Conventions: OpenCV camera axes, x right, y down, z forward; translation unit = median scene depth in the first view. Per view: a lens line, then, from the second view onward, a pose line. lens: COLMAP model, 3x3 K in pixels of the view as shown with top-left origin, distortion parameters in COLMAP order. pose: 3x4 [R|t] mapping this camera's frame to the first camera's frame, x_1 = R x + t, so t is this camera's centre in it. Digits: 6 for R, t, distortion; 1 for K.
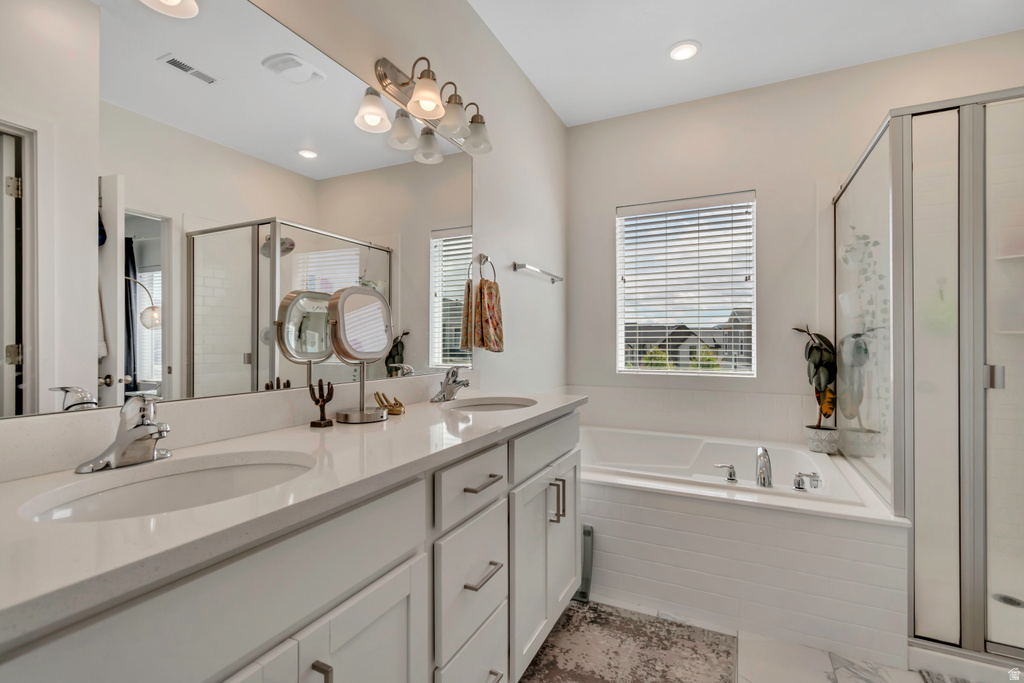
lens RADIAL K [[459.8, 0, 514.7], [0, 459.8, 340.7], [0, 0, 1]] dist [0.003452, -0.000849]
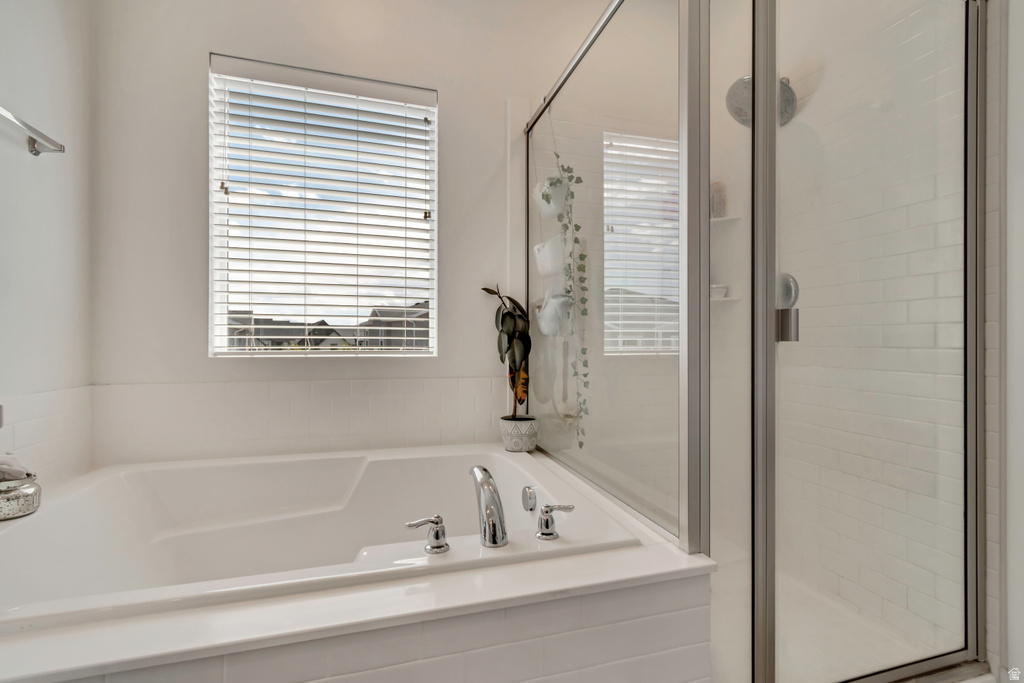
lens RADIAL K [[459.8, 0, 513.7], [0, 459.8, 341.0], [0, 0, 1]] dist [0.003452, -0.000849]
pose [[0.736877, 0.002295, 0.676023, 0.145857], [-0.004377, 0.999989, 0.001377, 0.059624], [-0.676013, -0.003973, 0.736879, 0.436769]]
